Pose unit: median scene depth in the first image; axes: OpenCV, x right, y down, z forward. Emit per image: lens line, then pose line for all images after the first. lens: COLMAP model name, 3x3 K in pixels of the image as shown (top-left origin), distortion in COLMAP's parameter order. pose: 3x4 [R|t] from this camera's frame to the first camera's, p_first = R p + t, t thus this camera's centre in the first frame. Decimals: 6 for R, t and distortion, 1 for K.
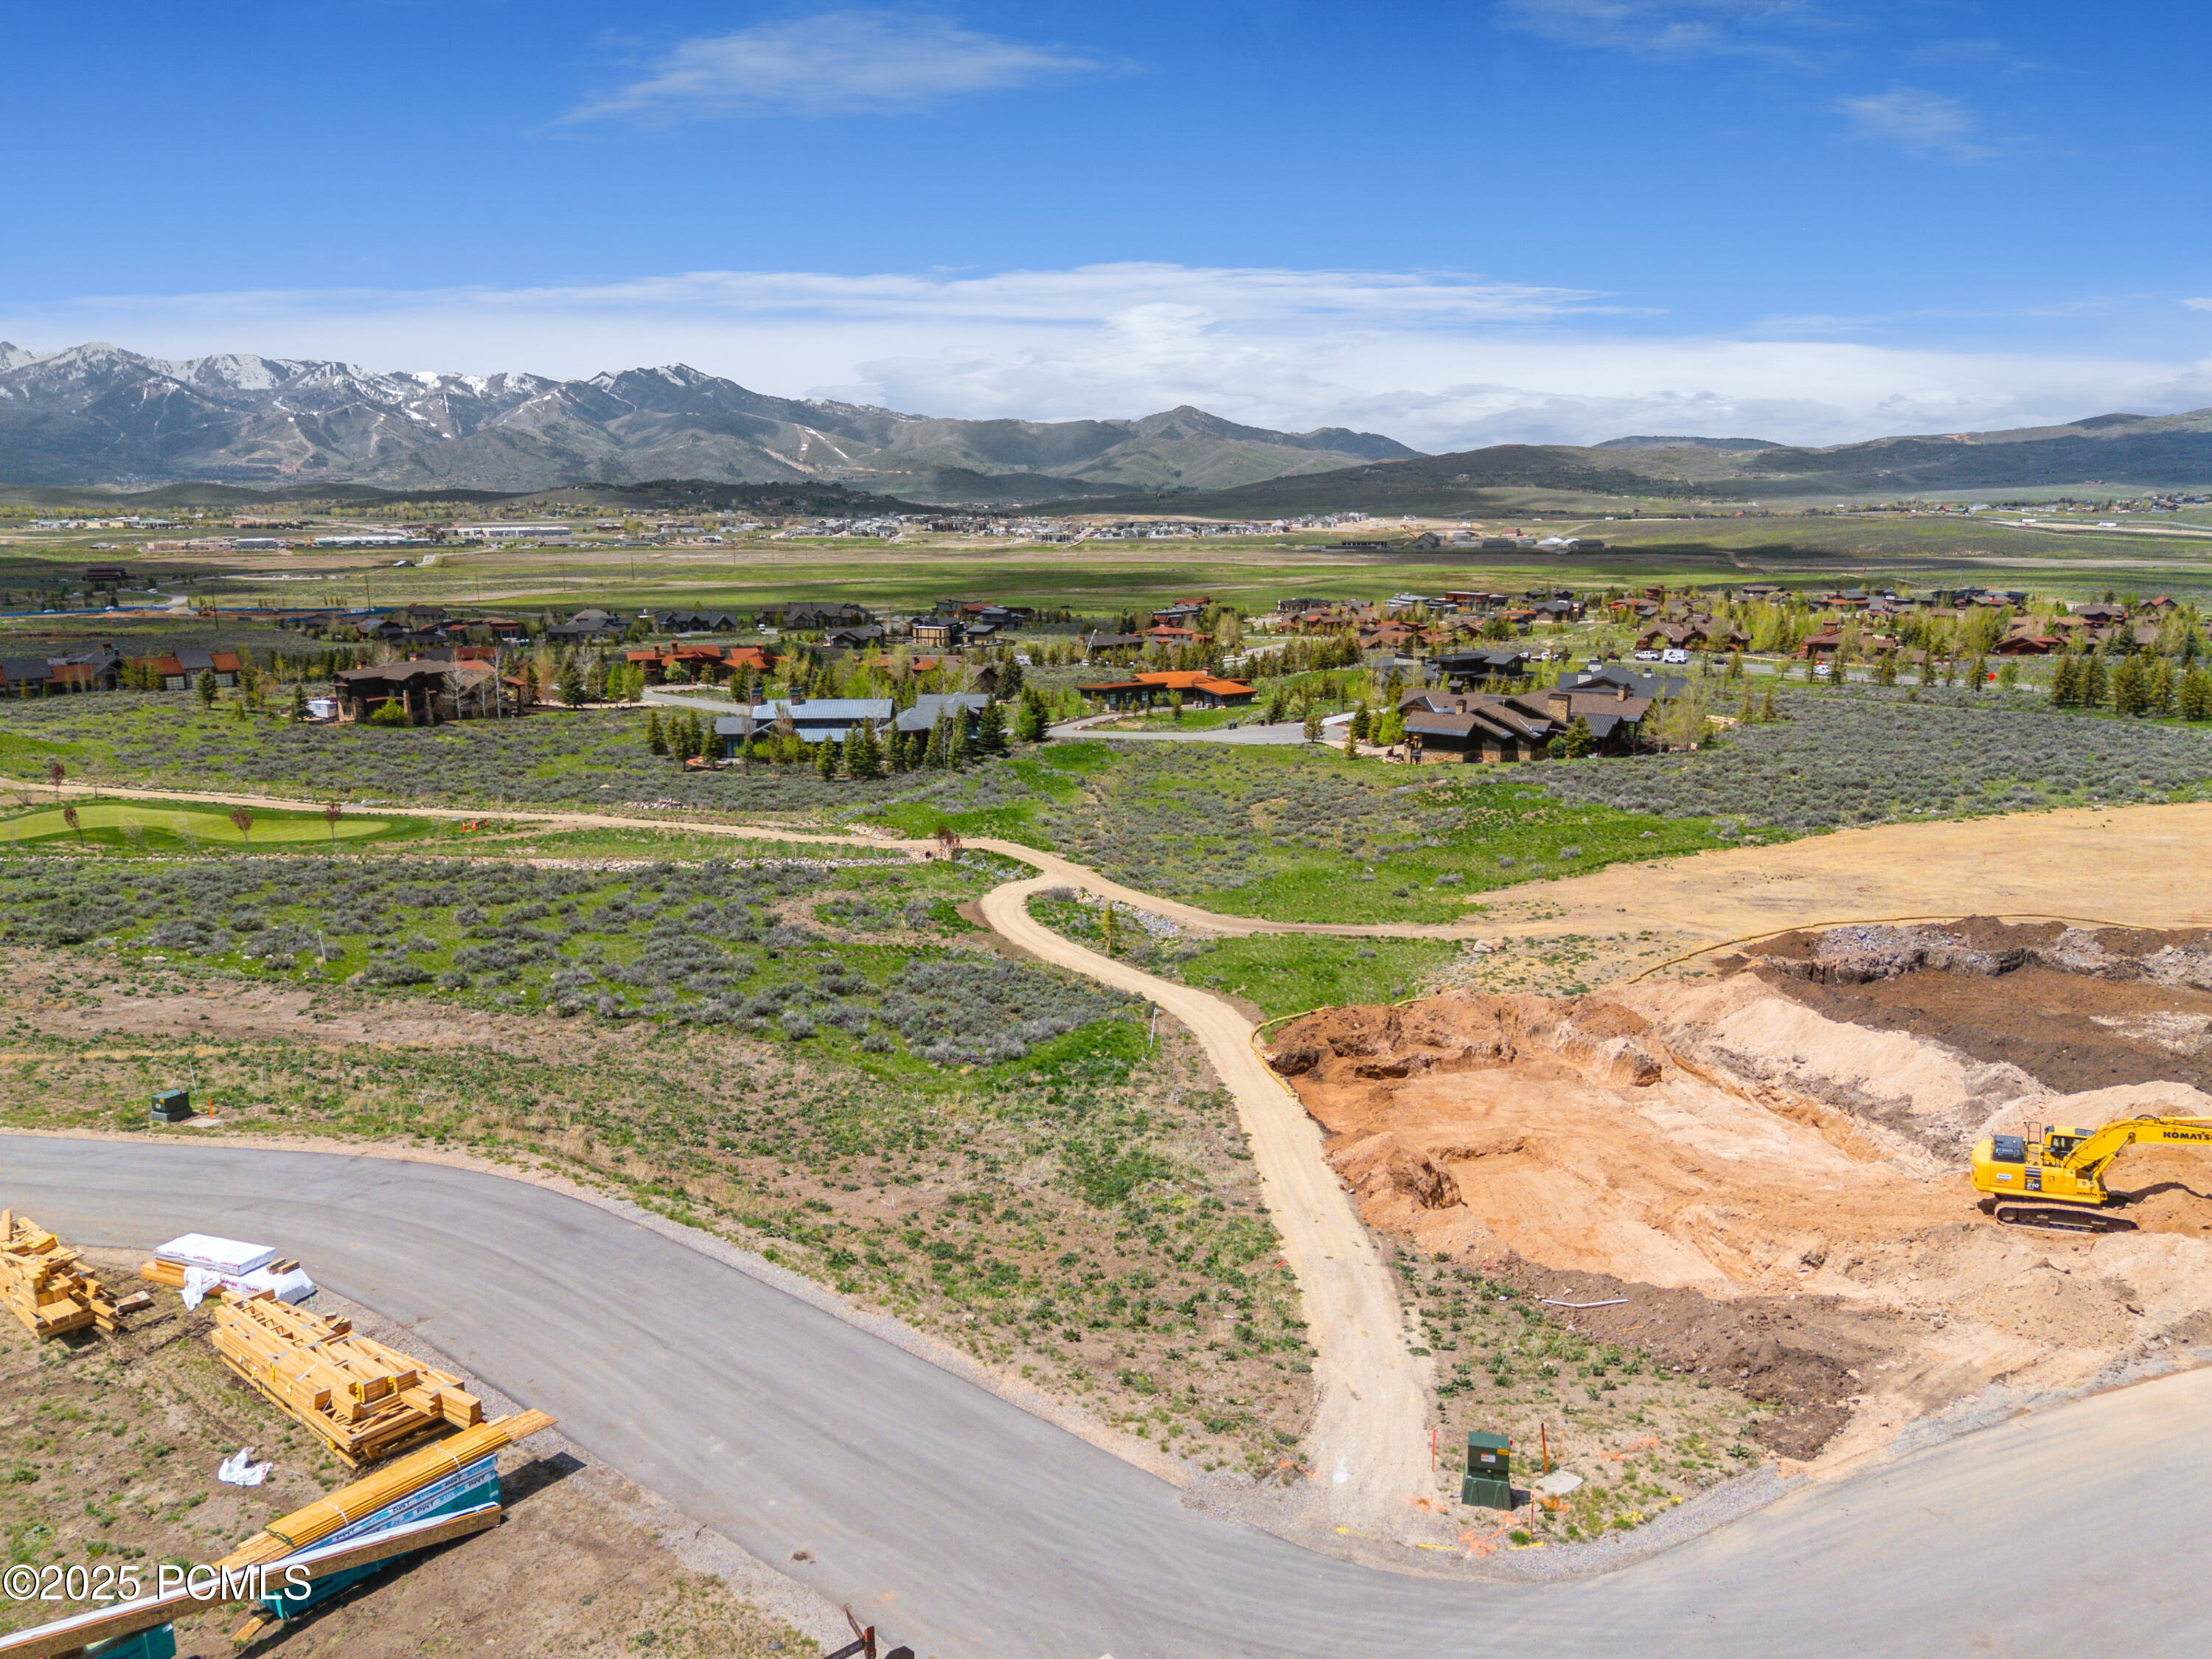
lens RADIAL K [[1605.2, 0, 1103.6], [0, 1605.2, 876.1], [0, 0, 1]] dist [0.090863, -0.091259]
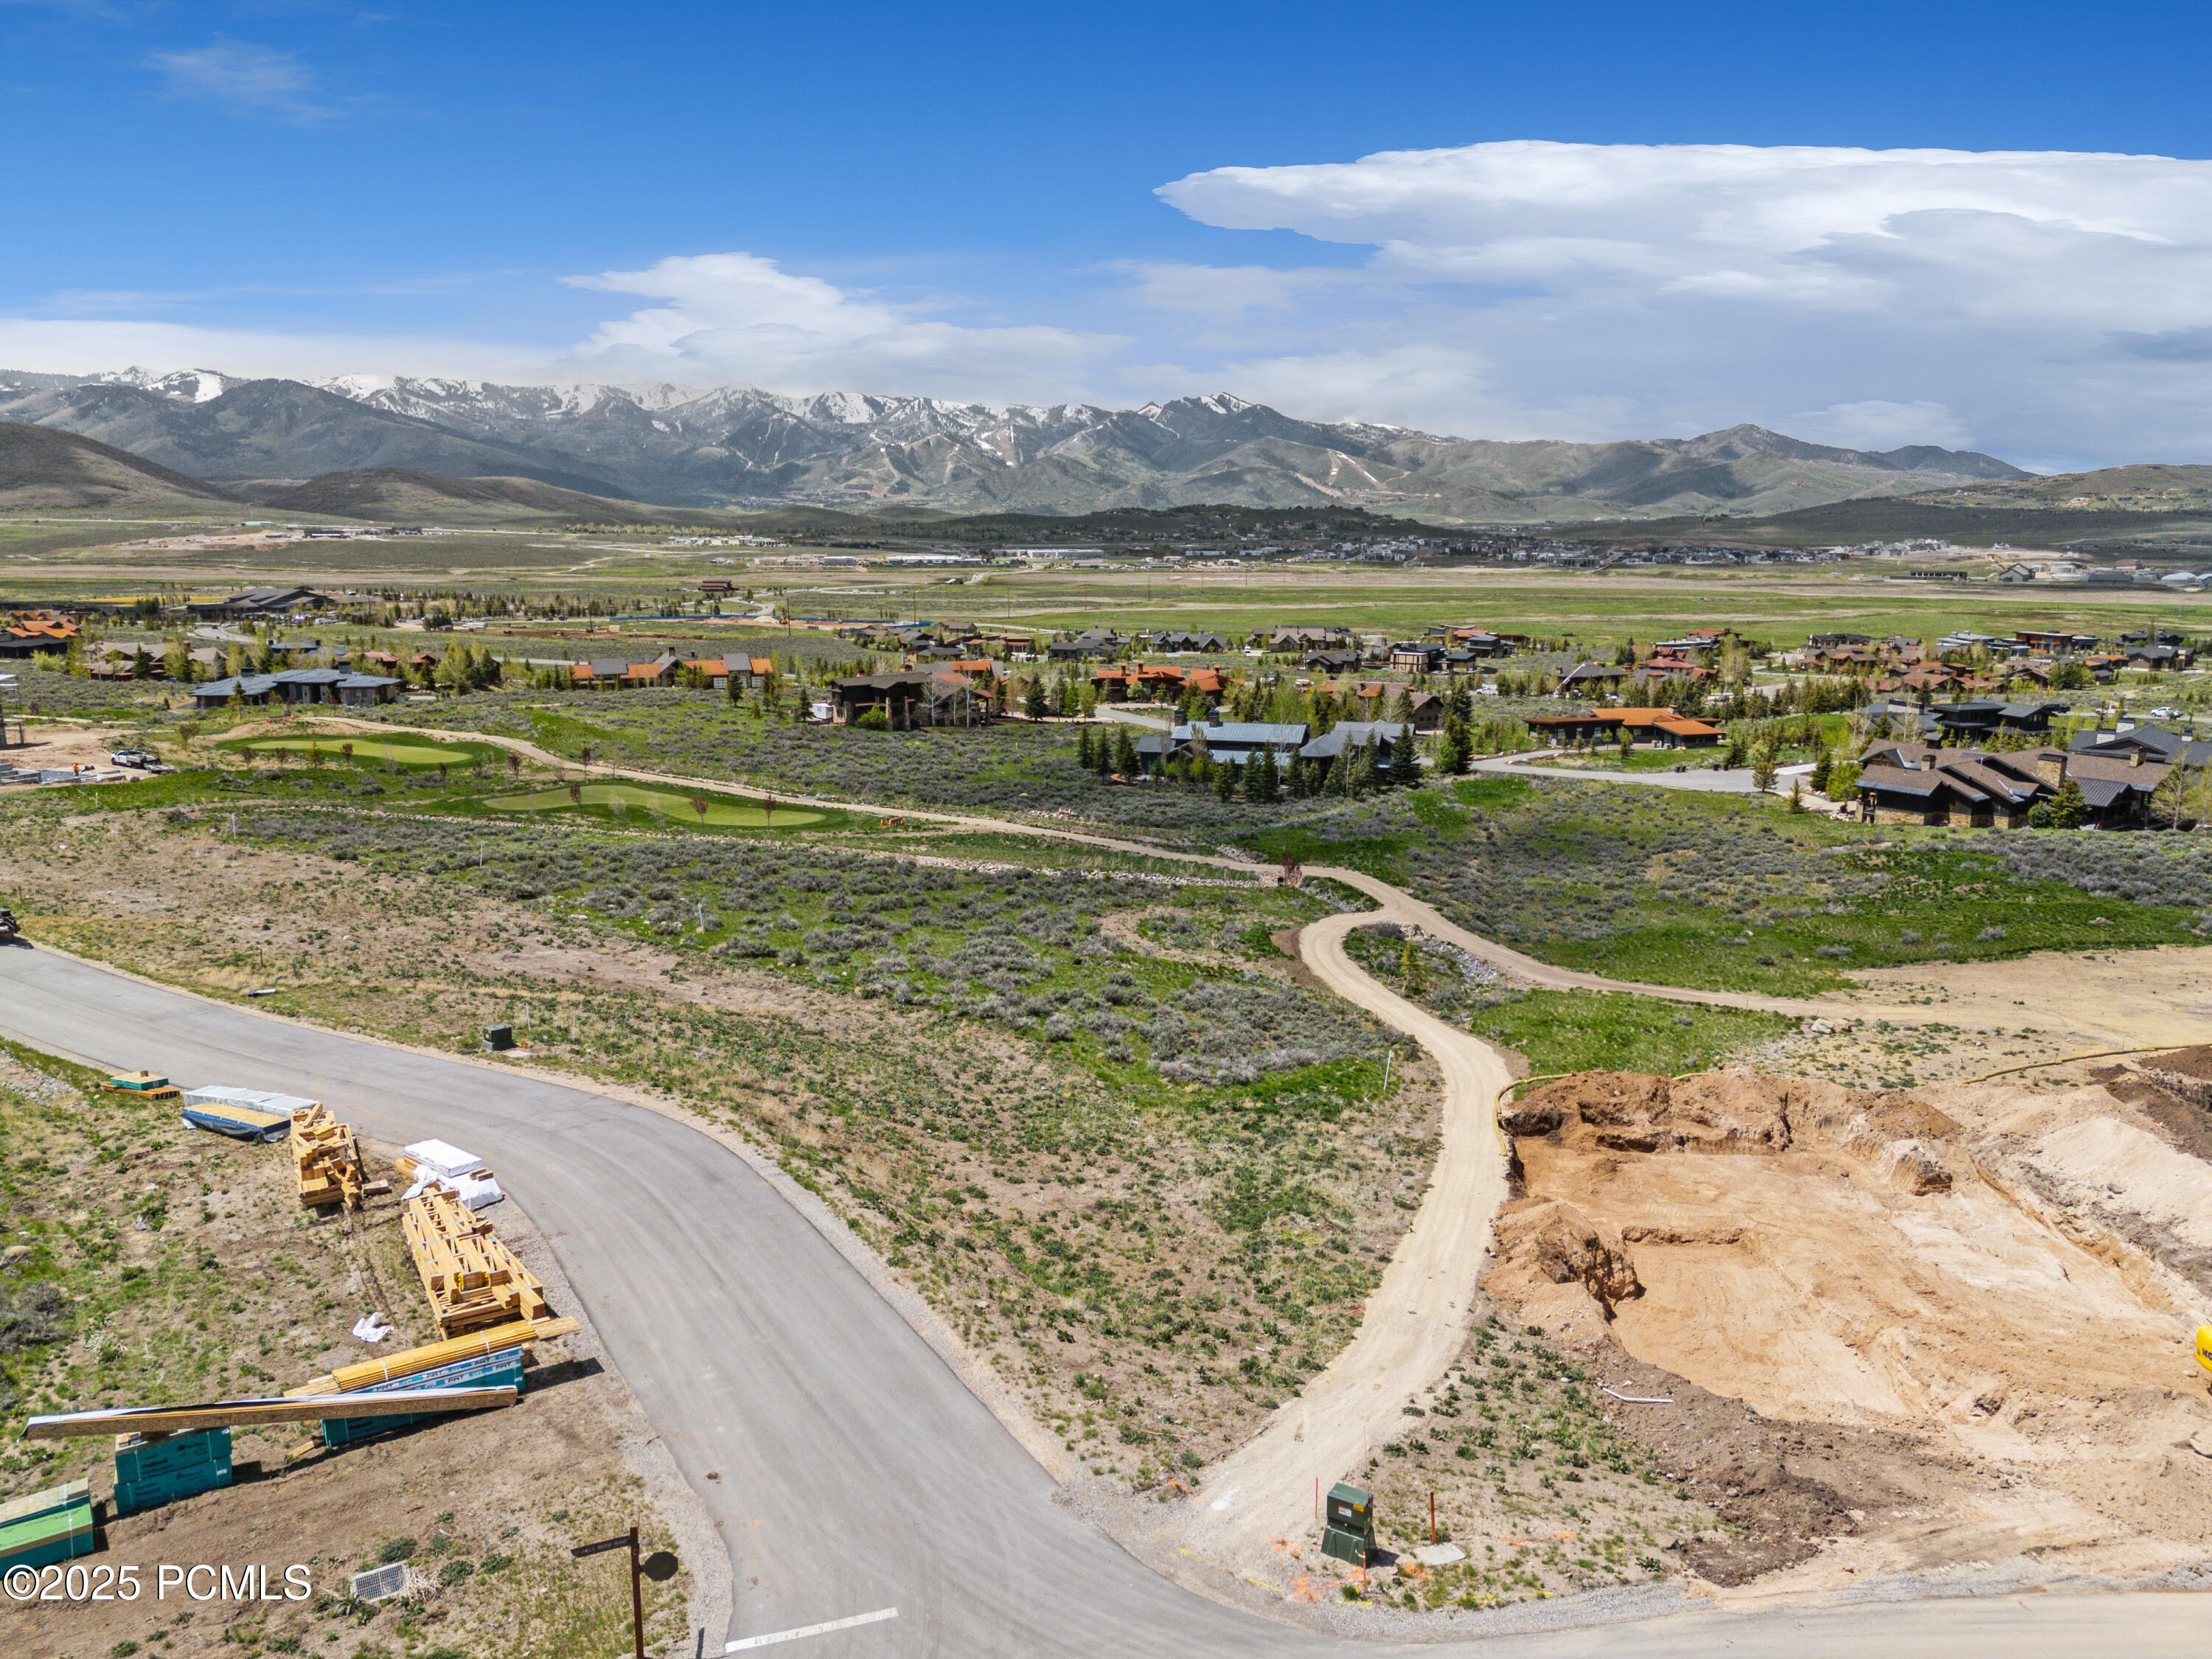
lens RADIAL K [[1605.2, 0, 1103.6], [0, 1605.2, 876.1], [0, 0, 1]] dist [0.090863, -0.091259]
pose [[0.950576, 0.076717, -0.300864, 0.101685], [-0.080775, 0.996732, -0.001052, -0.006315], [0.299800, 0.025302, 0.953667, -0.005376]]
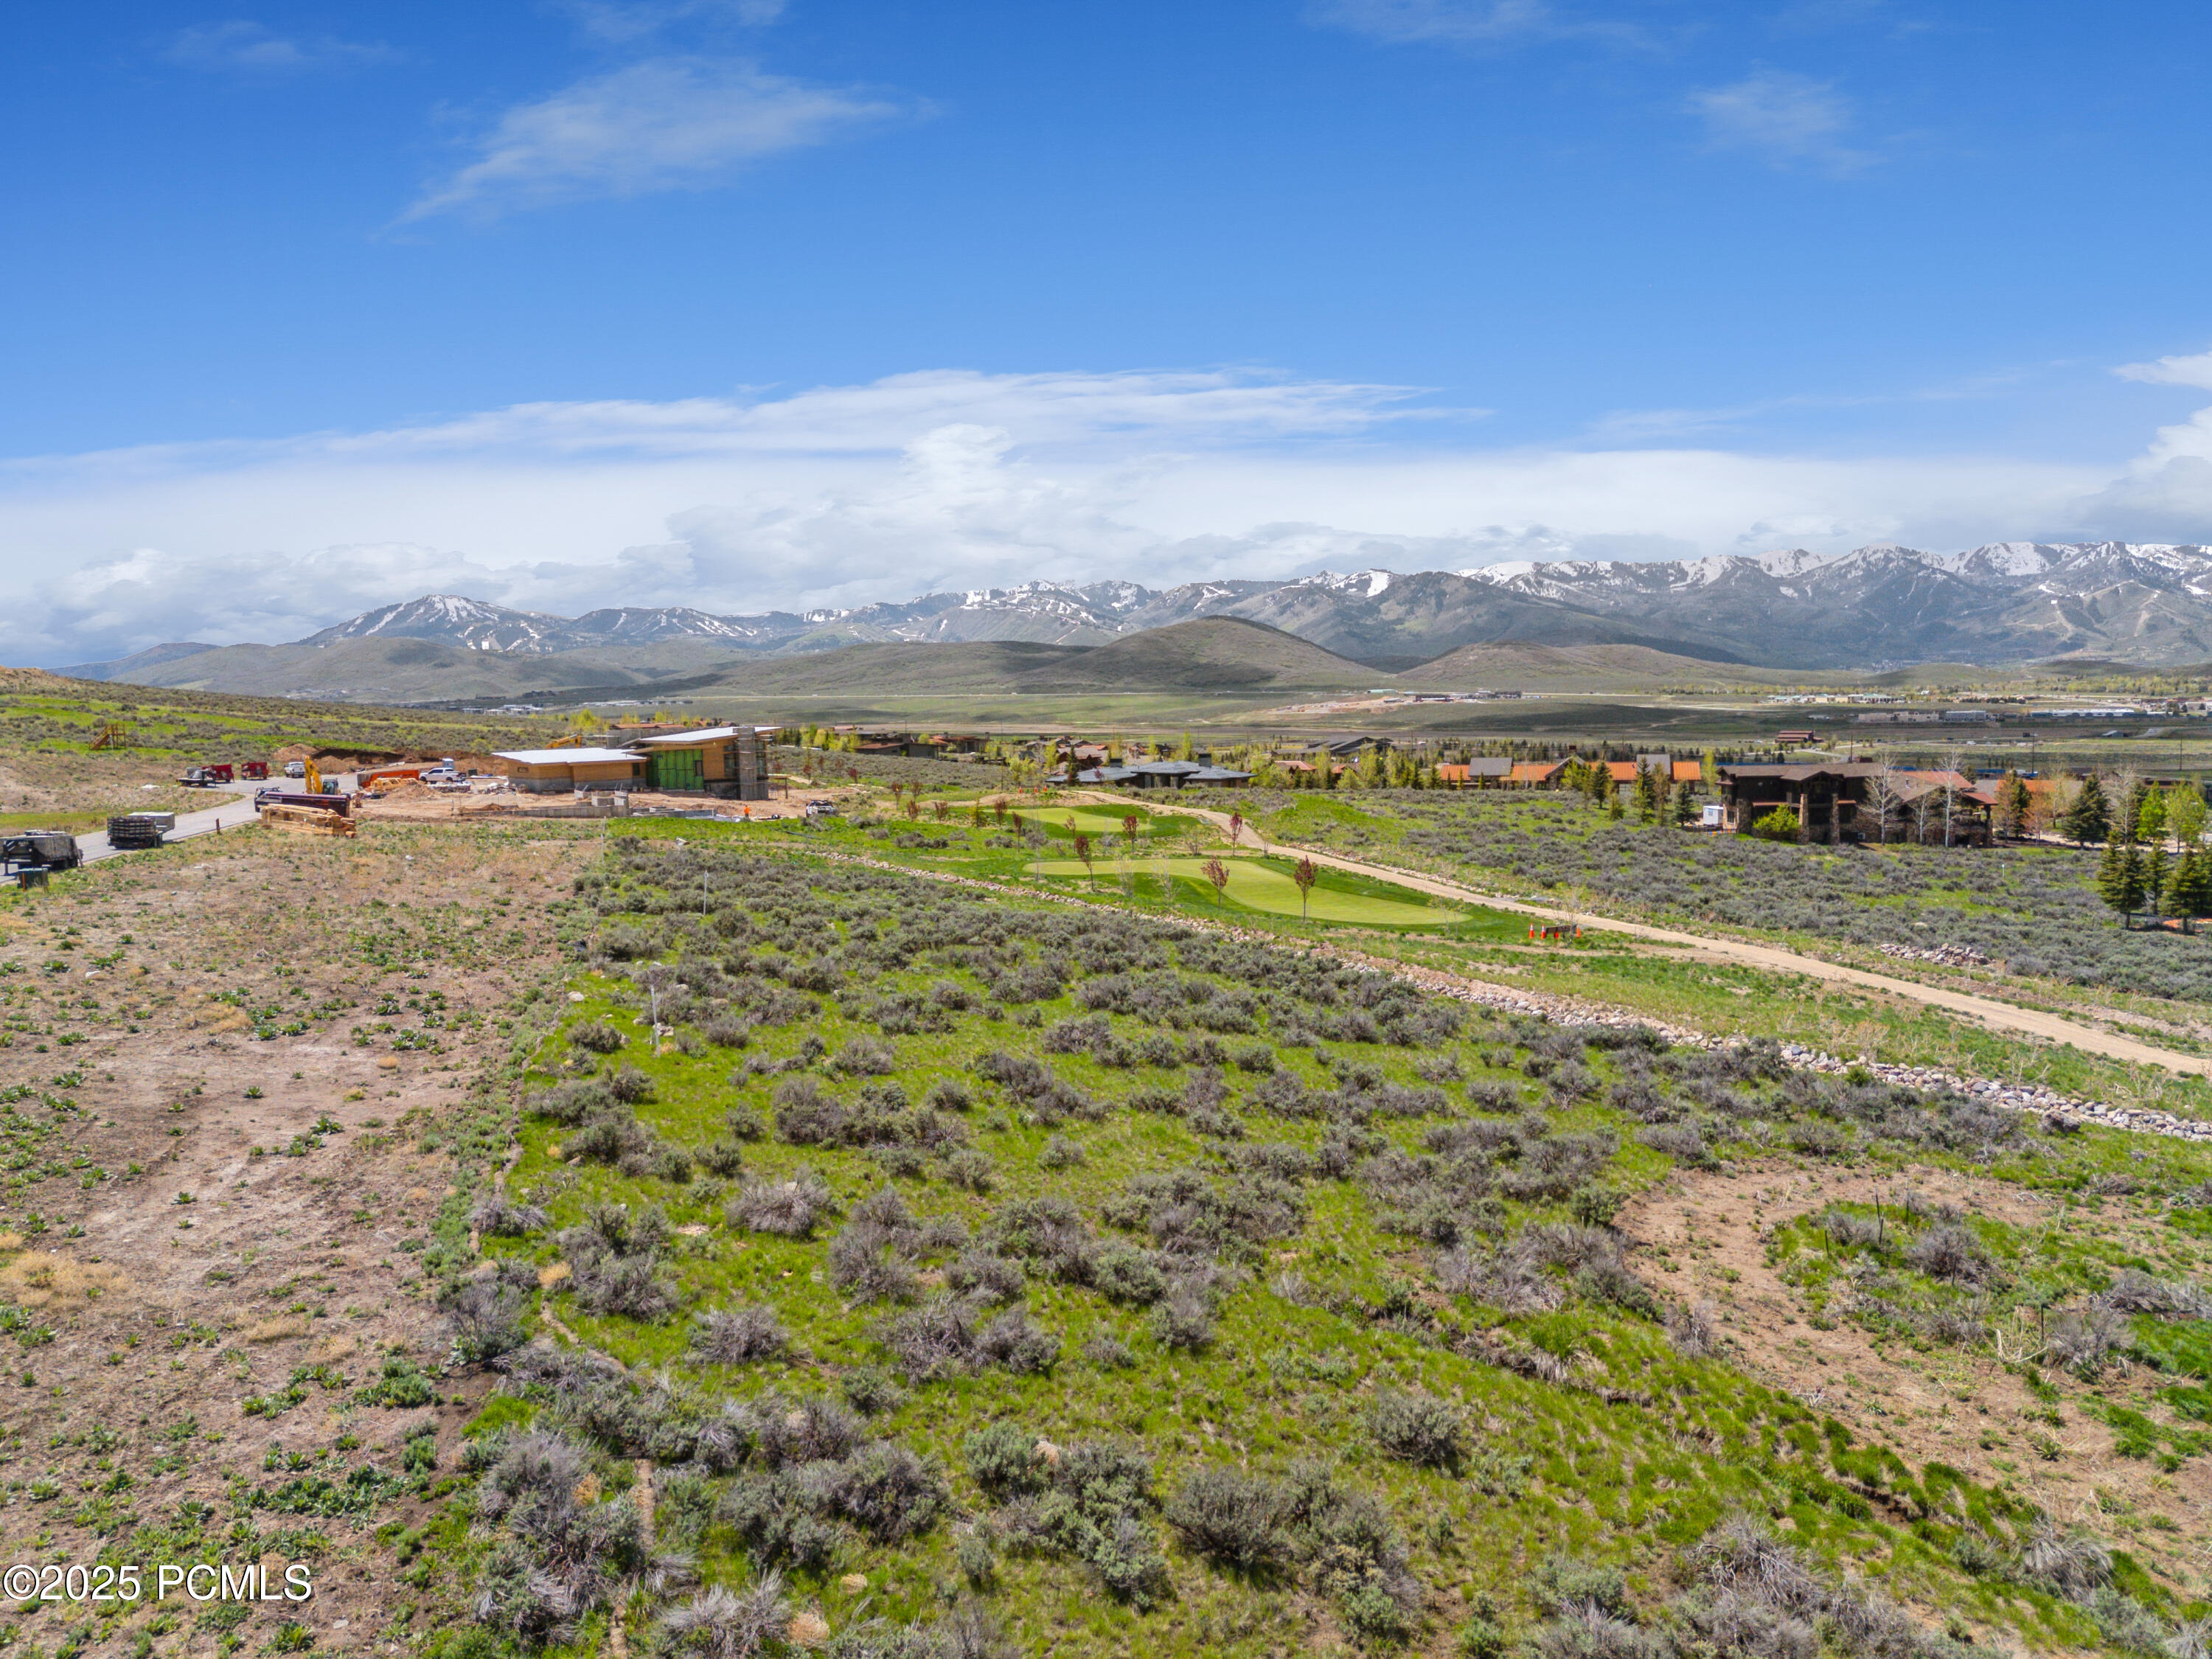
lens RADIAL K [[1623.7, 0, 1106.0], [0, 1623.7, 829.5], [0, 0, 1]] dist [0.077875, -0.072575]
pose [[0.567883, 0.069857, -0.820140, 0.016877], [-0.182913, 0.982189, -0.042993, -0.014406], [0.802528, 0.174429, 0.570546, 0.616372]]
